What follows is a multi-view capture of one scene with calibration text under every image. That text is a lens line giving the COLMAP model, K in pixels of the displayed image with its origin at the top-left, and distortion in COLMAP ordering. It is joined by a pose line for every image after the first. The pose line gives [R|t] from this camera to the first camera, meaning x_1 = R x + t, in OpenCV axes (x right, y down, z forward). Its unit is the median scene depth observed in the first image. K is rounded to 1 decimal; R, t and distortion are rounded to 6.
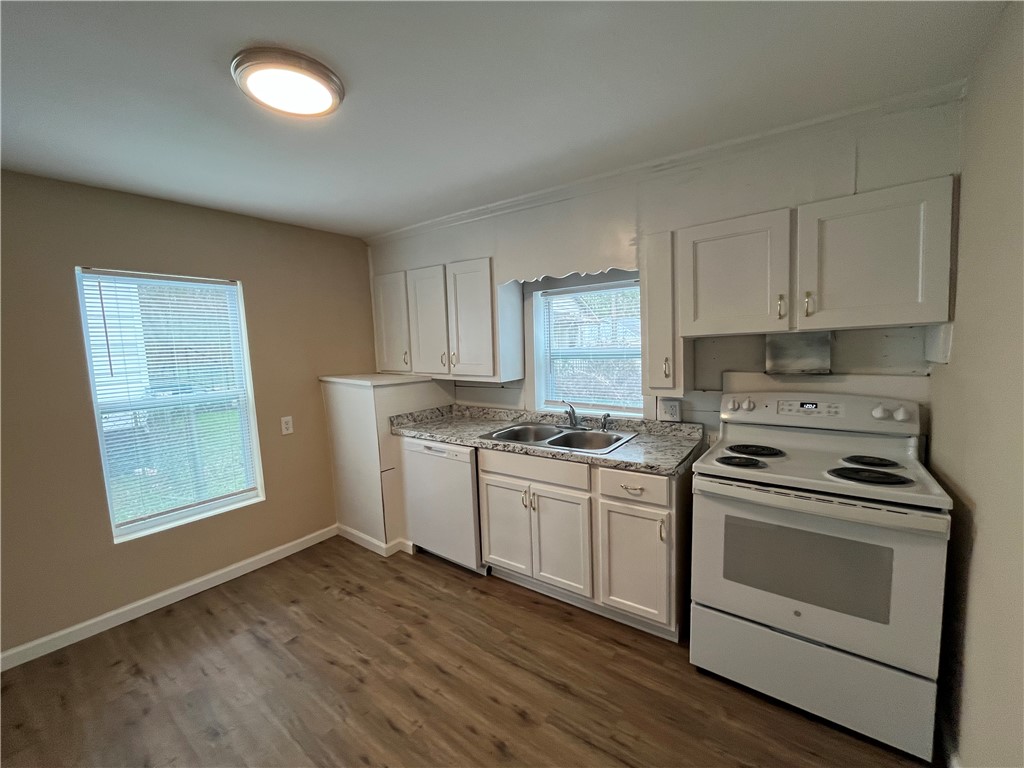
lens RADIAL K [[413.7, 0, 510.0], [0, 413.7, 382.9], [0, 0, 1]] dist [-0.003563, 0.000080]
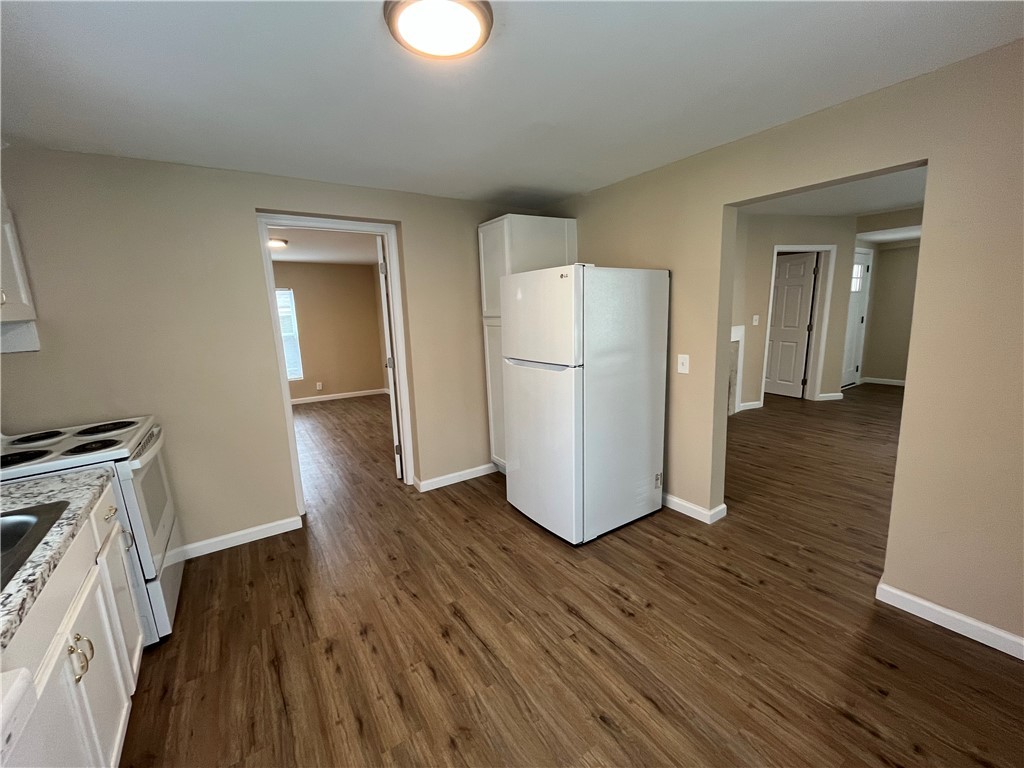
lens RADIAL K [[413.7, 0, 510.0], [0, 413.7, 382.9], [0, 0, 1]] dist [-0.003563, 0.000080]
pose [[-0.941586, 0.008102, 0.336675, -0.635380], [0.097821, 0.963189, 0.250397, -0.097827], [-0.322253, 0.268705, -0.907717, 1.300219]]
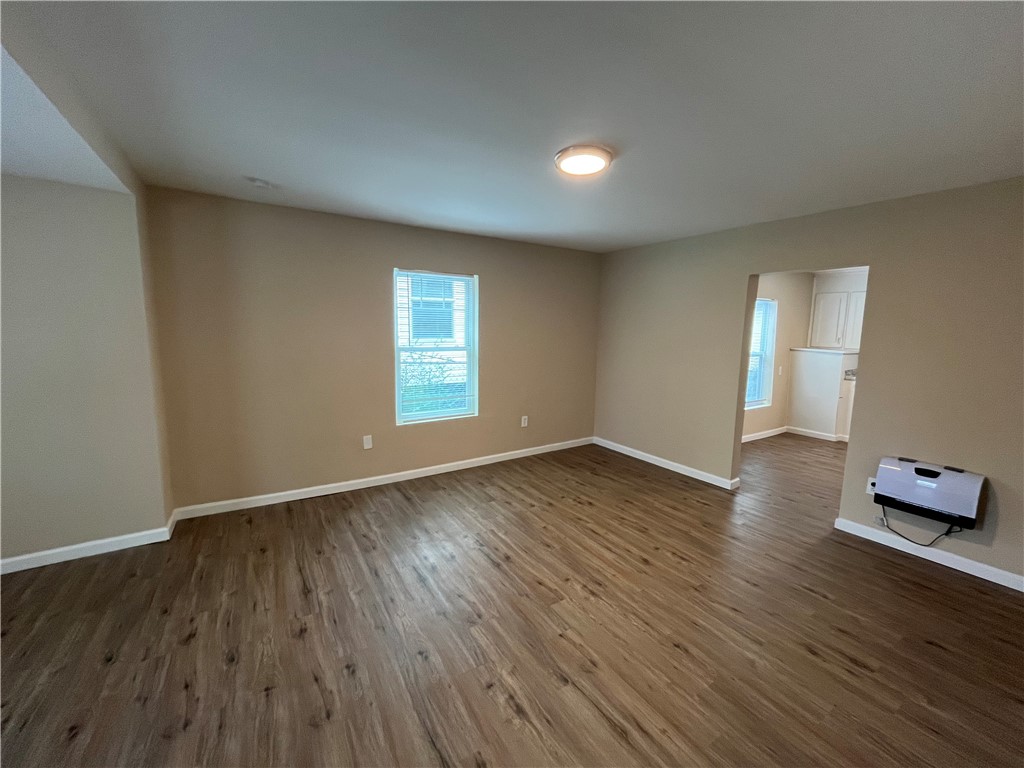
lens RADIAL K [[413.7, 0, 510.0], [0, 413.7, 382.9], [0, 0, 1]] dist [-0.003563, 0.000080]
pose [[0.929060, 0.086868, -0.359584, -1.458717], [-0.071706, 0.995891, 0.055319, 0.205212], [0.362912, -0.025610, 0.931471, -1.897996]]
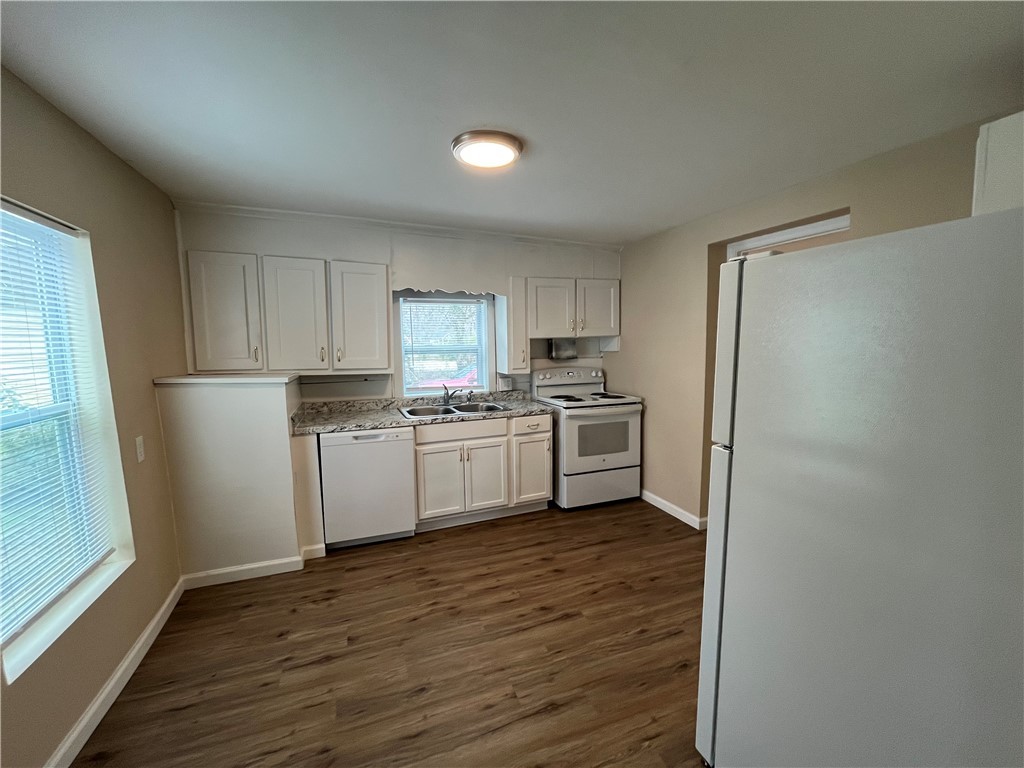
lens RADIAL K [[413.7, 0, 510.0], [0, 413.7, 382.9], [0, 0, 1]] dist [-0.003563, 0.000080]
pose [[0.534911, -0.059183, 0.842833, -1.112446], [0.071544, 0.997134, 0.024612, 0.027011], [-0.841874, 0.047134, 0.537612, 0.138426]]
